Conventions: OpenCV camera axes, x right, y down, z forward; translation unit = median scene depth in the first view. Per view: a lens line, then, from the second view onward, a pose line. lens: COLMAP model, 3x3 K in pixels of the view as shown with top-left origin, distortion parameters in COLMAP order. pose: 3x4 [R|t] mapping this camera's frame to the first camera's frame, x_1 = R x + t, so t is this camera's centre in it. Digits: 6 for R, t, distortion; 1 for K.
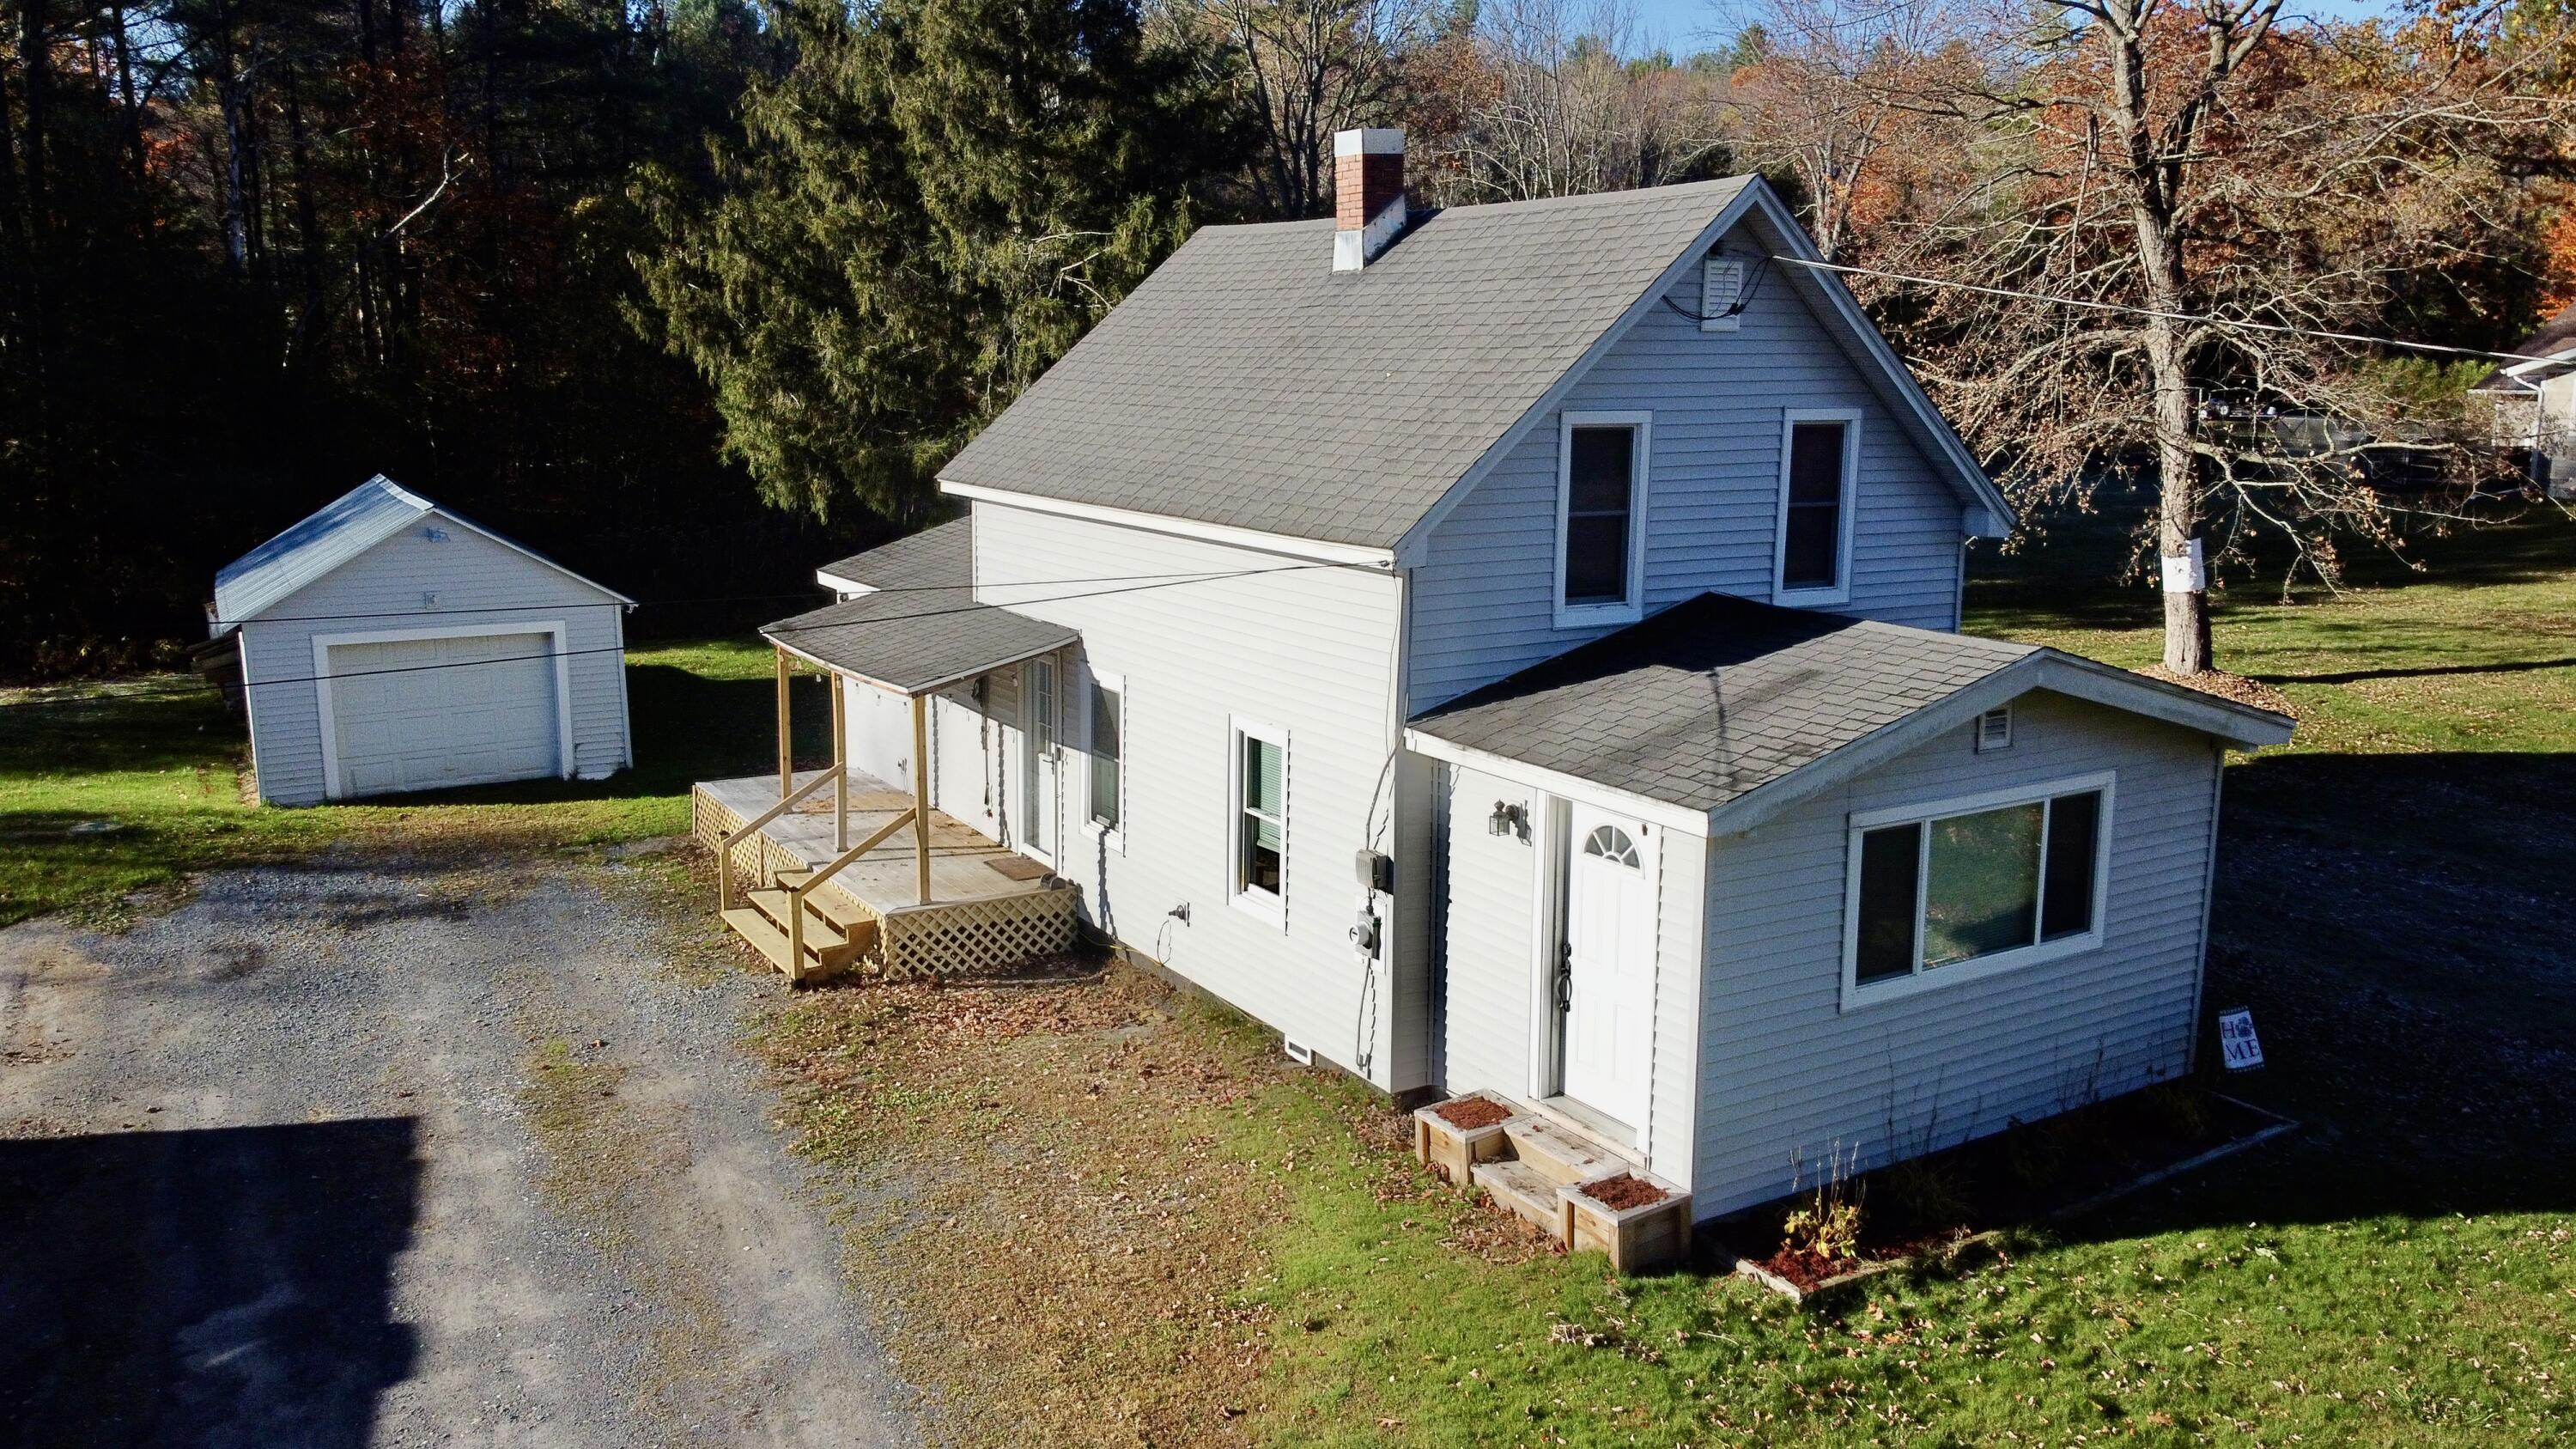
lens RADIAL K [[1966.9, 0, 1288.0], [0, 1966.9, 724.5], [0, 0, 1]] dist [-0.001134, -0.000142]
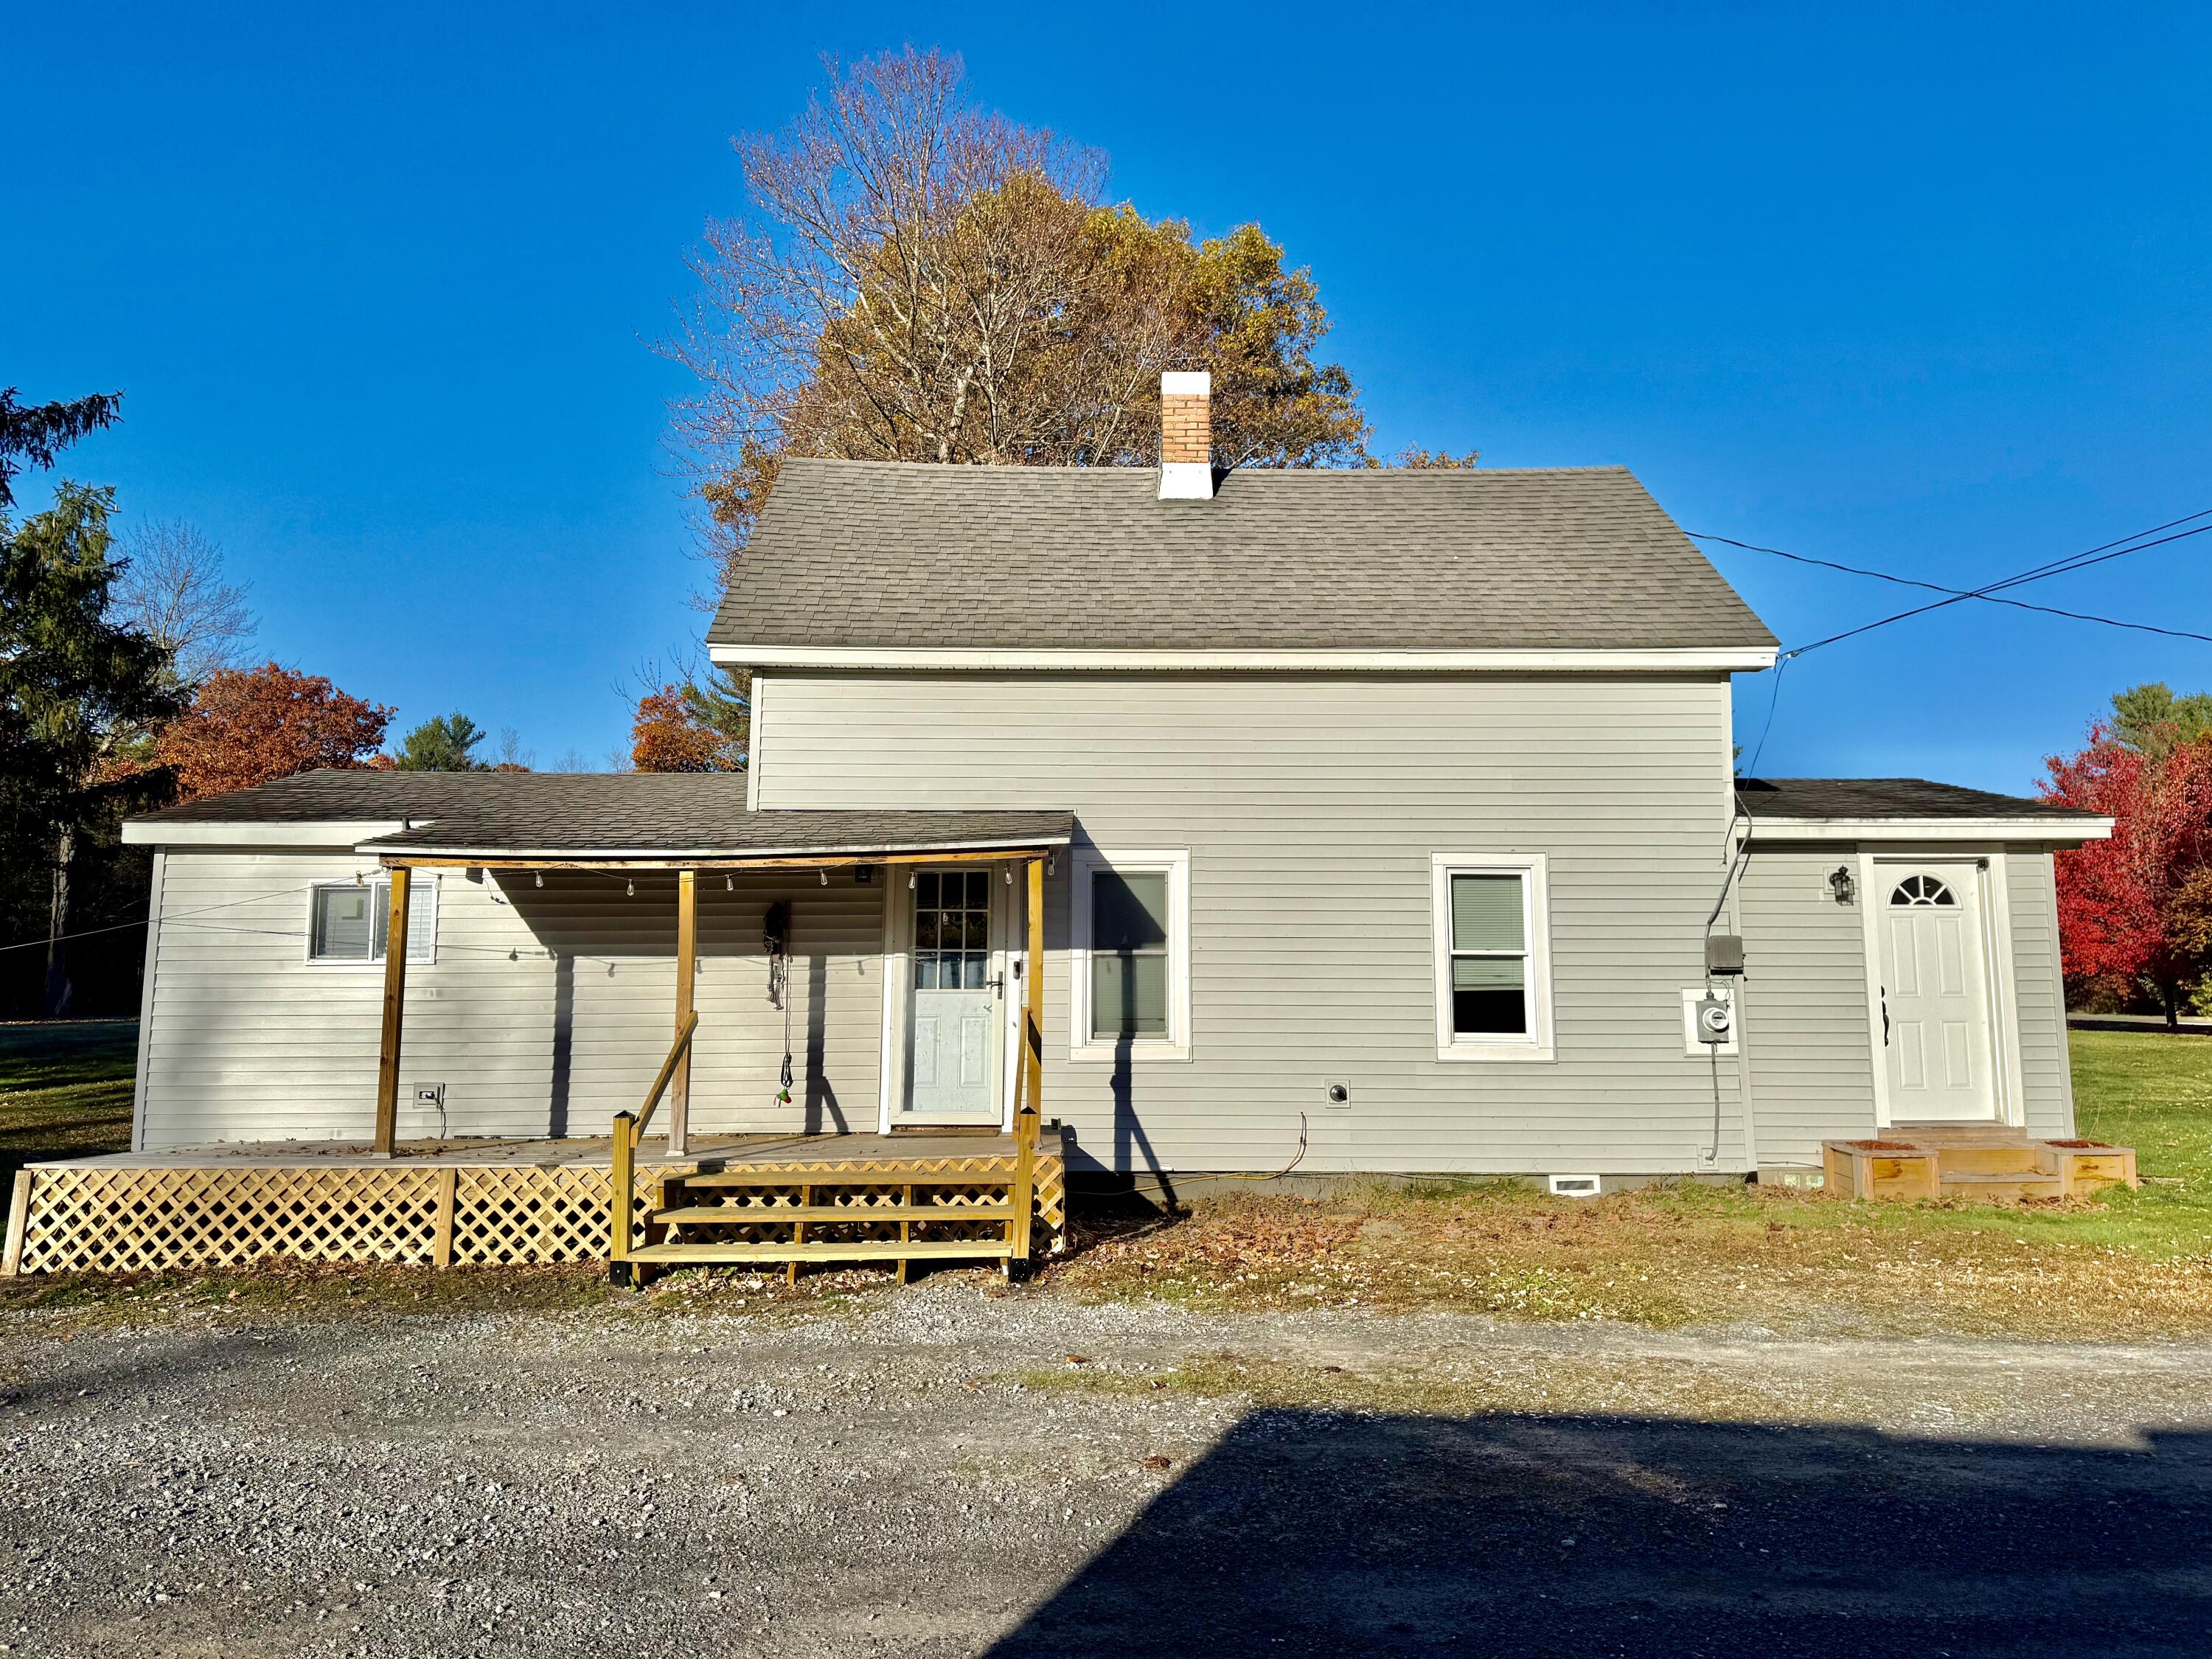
lens RADIAL K [[1521.7, 0, 1106.0], [0, 1521.7, 829.5], [0, 0, 1]] dist [0.004587, 0.000578]
pose [[0.529151, 0.092794, 0.843438, -0.662016], [0.162016, 0.964666, -0.207776, 0.100917], [-0.832917, 0.246595, 0.495420, 0.682027]]
